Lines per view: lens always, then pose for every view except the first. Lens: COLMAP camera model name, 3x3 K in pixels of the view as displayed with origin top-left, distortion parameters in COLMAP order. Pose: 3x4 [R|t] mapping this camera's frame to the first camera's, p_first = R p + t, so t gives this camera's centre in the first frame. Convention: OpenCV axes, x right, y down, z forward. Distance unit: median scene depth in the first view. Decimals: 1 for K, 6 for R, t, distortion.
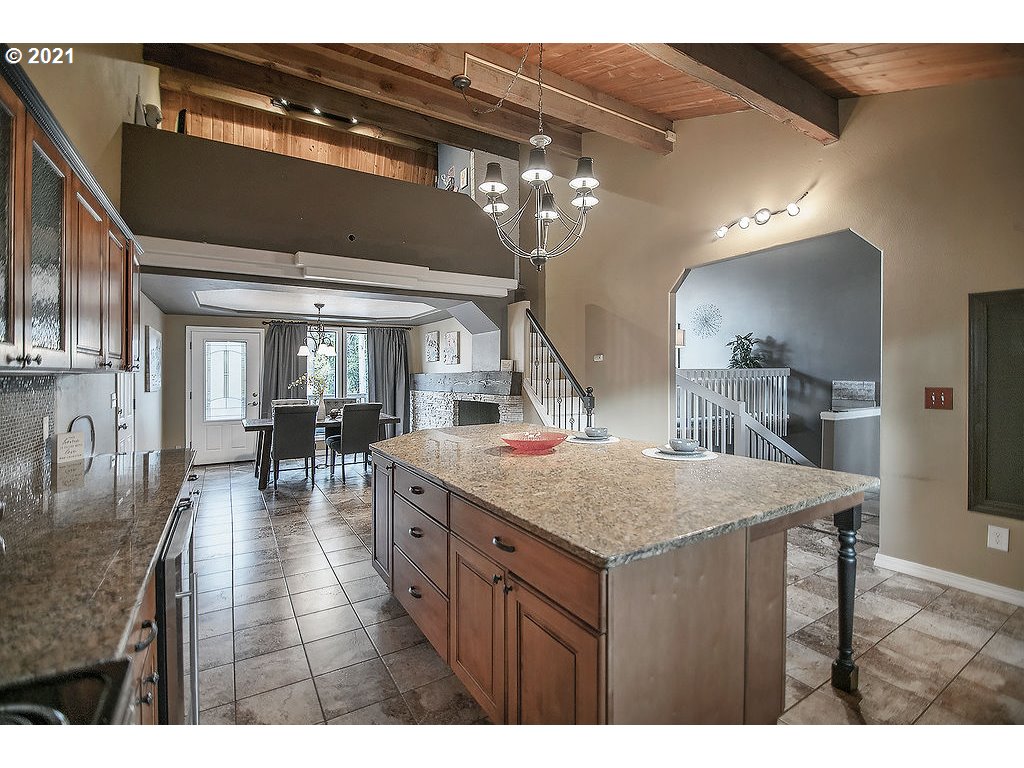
lens RADIAL K [[462.1, 0, 510.5], [0, 462.1, 377.2], [0, 0, 1]] dist [-0.010415, -0.000540]
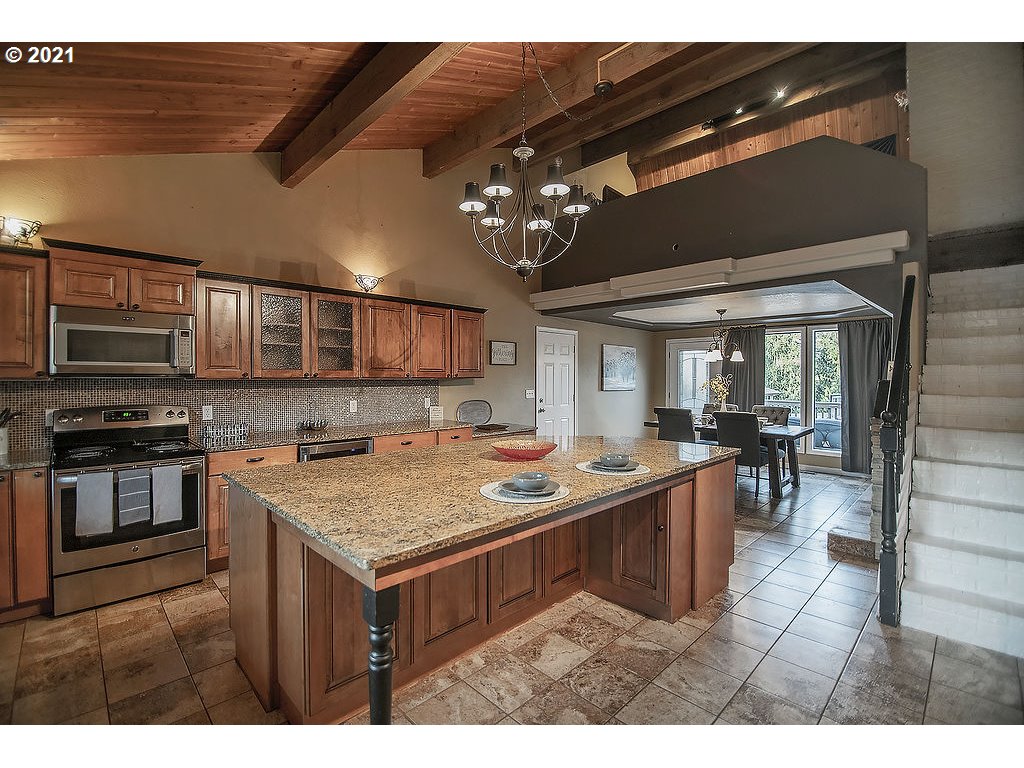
lens RADIAL K [[462.1, 0, 510.5], [0, 462.1, 377.2], [0, 0, 1]] dist [-0.010415, -0.000540]
pose [[0.233966, 0.007393, -0.972217, 0.433100], [-0.009131, 0.999944, 0.005406, -0.012488], [0.972202, 0.007612, 0.234020, 0.309053]]
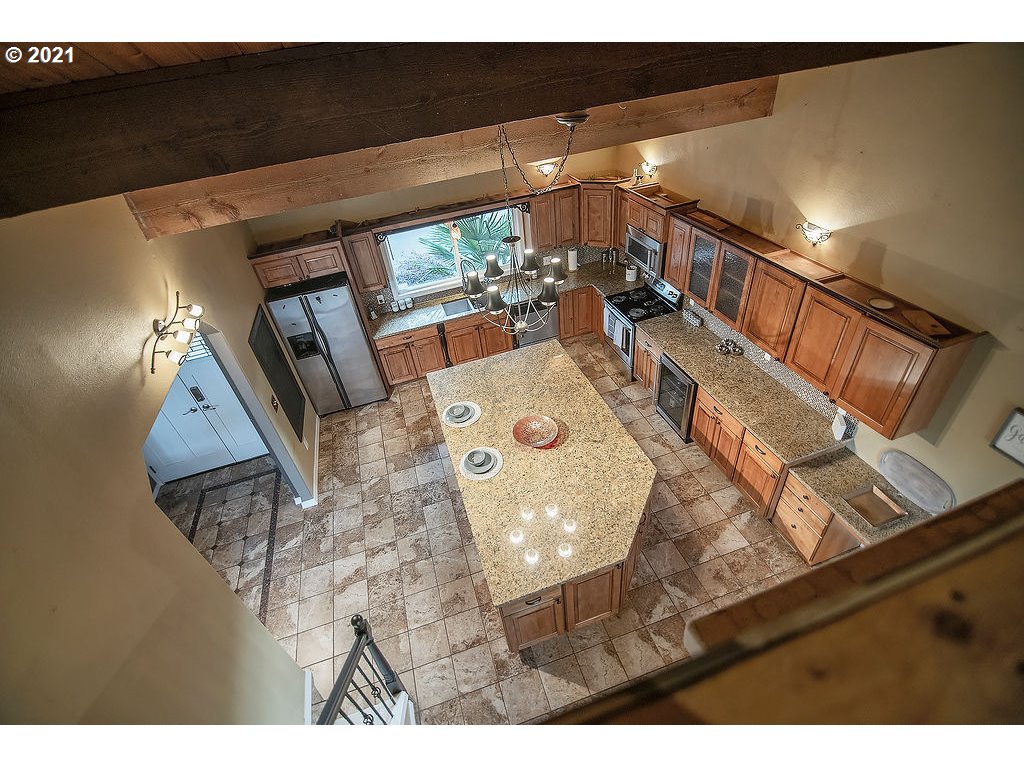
lens RADIAL K [[462.1, 0, 510.5], [0, 462.1, 377.2], [0, 0, 1]] dist [-0.010415, -0.000540]
pose [[-0.967281, -0.051183, 0.248490, -0.096602], [0.113351, 0.789065, 0.603762, -0.386950], [-0.226977, 0.612174, -0.757446, 0.860436]]
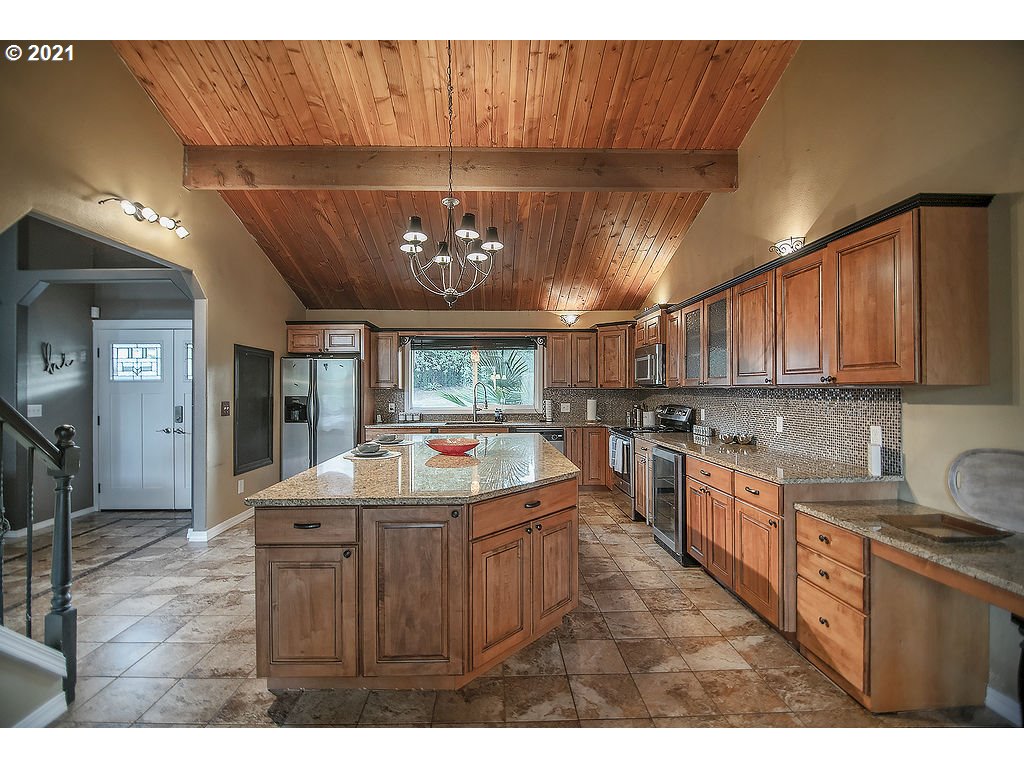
lens RADIAL K [[457.3, 0, 506.1], [0, 457.3, 391.6], [0, 0, 1]] dist [-0.012275, -0.000152]
pose [[-0.879128, 0.003768, 0.476571, -0.266766], [0.009252, 0.999915, 0.009161, -0.006996], [-0.476496, 0.012463, -0.879088, 0.834275]]
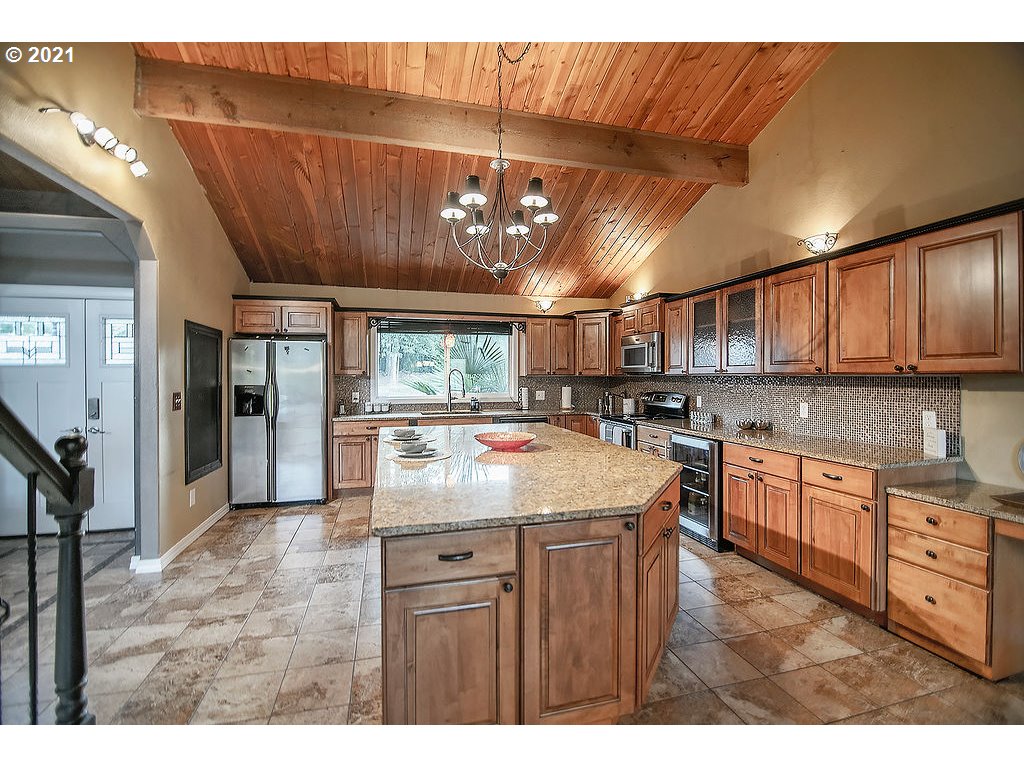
lens RADIAL K [[451.0, 0, 510.1], [0, 451.0, 383.0], [0, 0, 1]] dist [-0.010823, -0.003572]
pose [[-0.964551, 0.001605, 0.263892, -0.098199], [0.007432, 0.999750, 0.021085, -0.008870], [-0.263792, 0.022299, -0.964322, 0.842841]]
